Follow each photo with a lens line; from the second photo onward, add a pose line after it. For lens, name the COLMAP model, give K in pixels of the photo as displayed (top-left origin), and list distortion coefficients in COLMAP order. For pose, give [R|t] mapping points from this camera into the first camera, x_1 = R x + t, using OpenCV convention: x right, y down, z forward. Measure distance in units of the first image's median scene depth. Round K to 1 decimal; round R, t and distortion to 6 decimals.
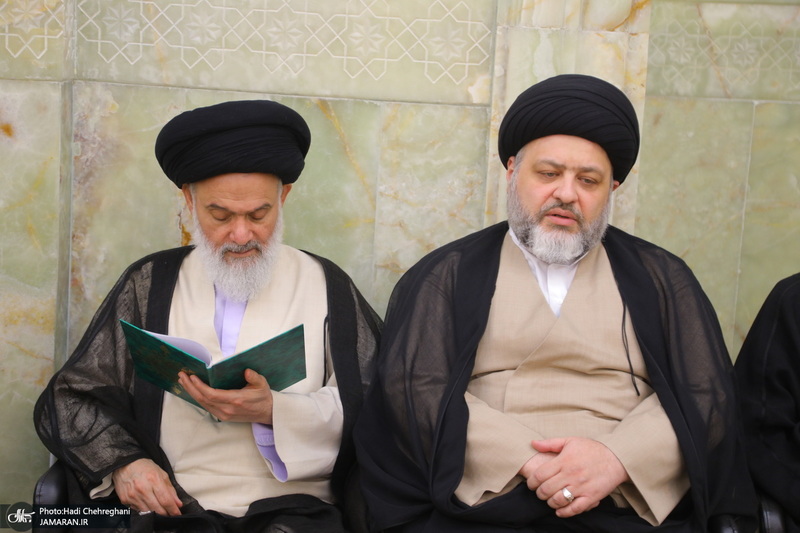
lens RADIAL K [[1628.8, 0, 400.0], [0, 1628.8, 266.5], [0, 0, 1]] dist [0.364361, -0.075234]
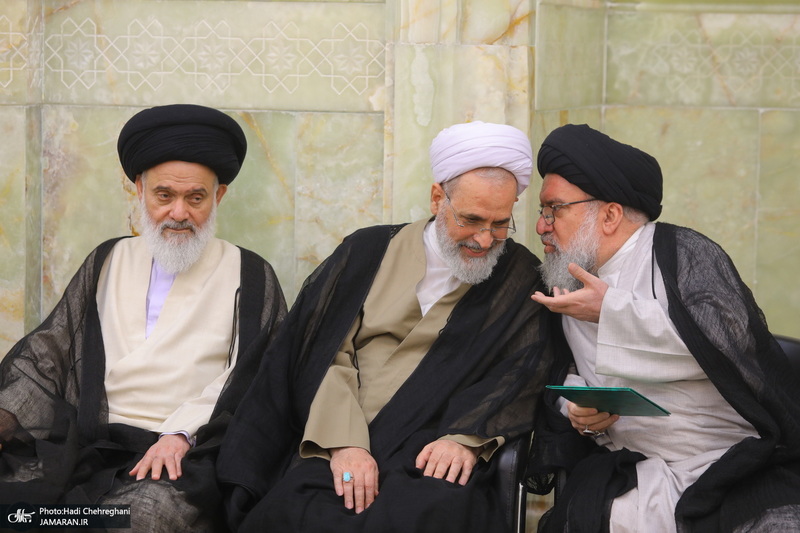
lens RADIAL K [[2517.7, 0, 400.0], [0, 2517.7, 266.5], [0, 0, 1]] dist [-0.029963, 0.921885]
pose [[0.980681, -0.020357, -0.194552, 0.393269], [0.009059, 0.998230, -0.058784, 0.108122], [0.195404, 0.055886, 0.979129, -0.680725]]
